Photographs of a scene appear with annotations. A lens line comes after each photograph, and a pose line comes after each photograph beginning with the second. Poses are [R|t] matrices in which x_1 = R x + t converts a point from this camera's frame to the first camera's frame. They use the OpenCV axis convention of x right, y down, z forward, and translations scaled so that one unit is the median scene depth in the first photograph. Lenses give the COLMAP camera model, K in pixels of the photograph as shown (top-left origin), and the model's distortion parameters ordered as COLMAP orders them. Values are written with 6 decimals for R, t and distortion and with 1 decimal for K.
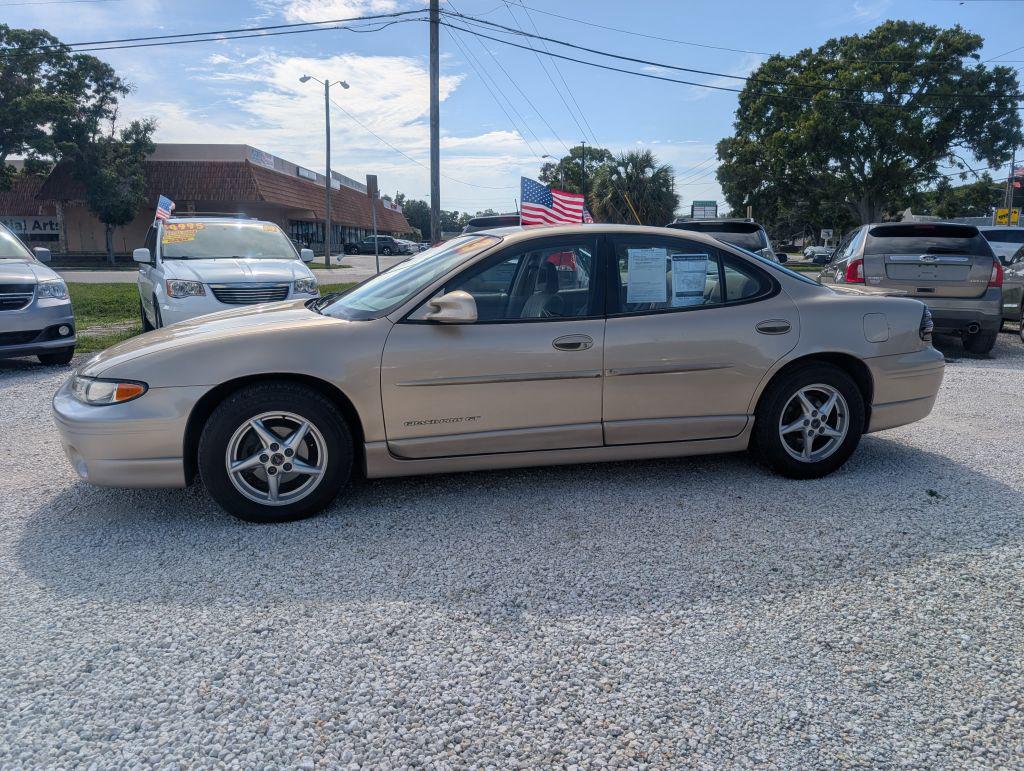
lens RADIAL K [[767.0, 0, 512.0], [0, 767.0, 385.5], [0, 0, 1]] dist [0.009197, -0.006764]
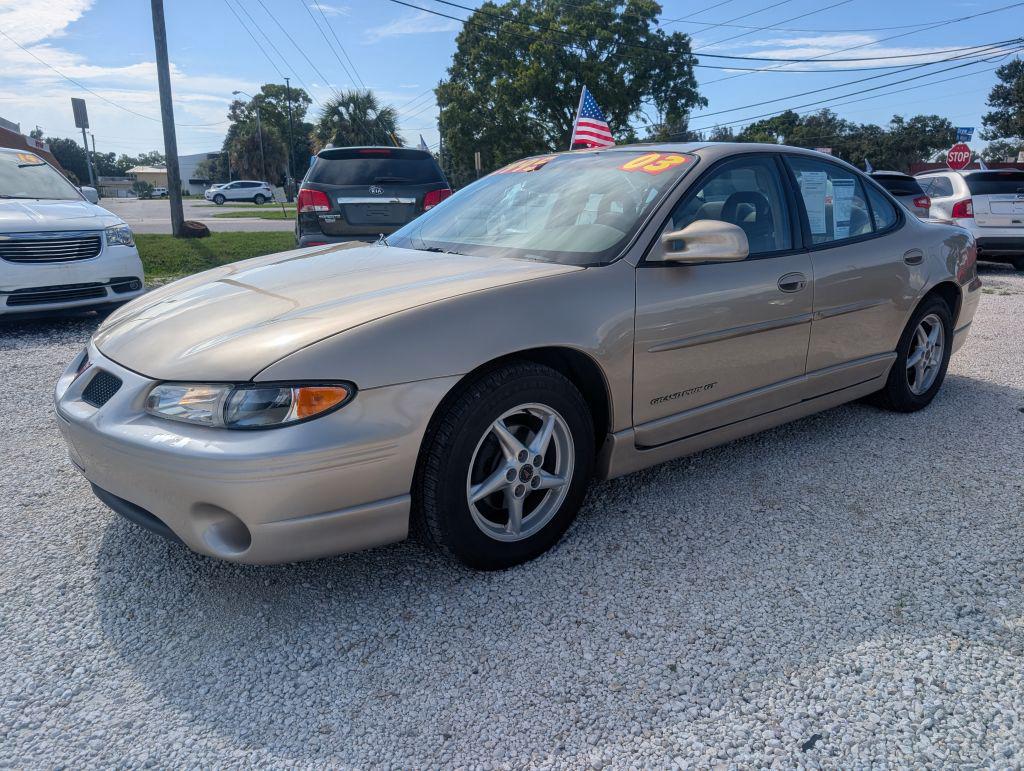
lens RADIAL K [[745.9, 0, 512.0], [0, 745.9, 385.5], [0, 0, 1]] dist [0.009305, -0.006035]
pose [[0.906518, -0.104332, 0.409073, -0.092827], [0.075730, 0.993451, 0.085555, -0.006319], [-0.415320, -0.046578, 0.908482, 0.064779]]
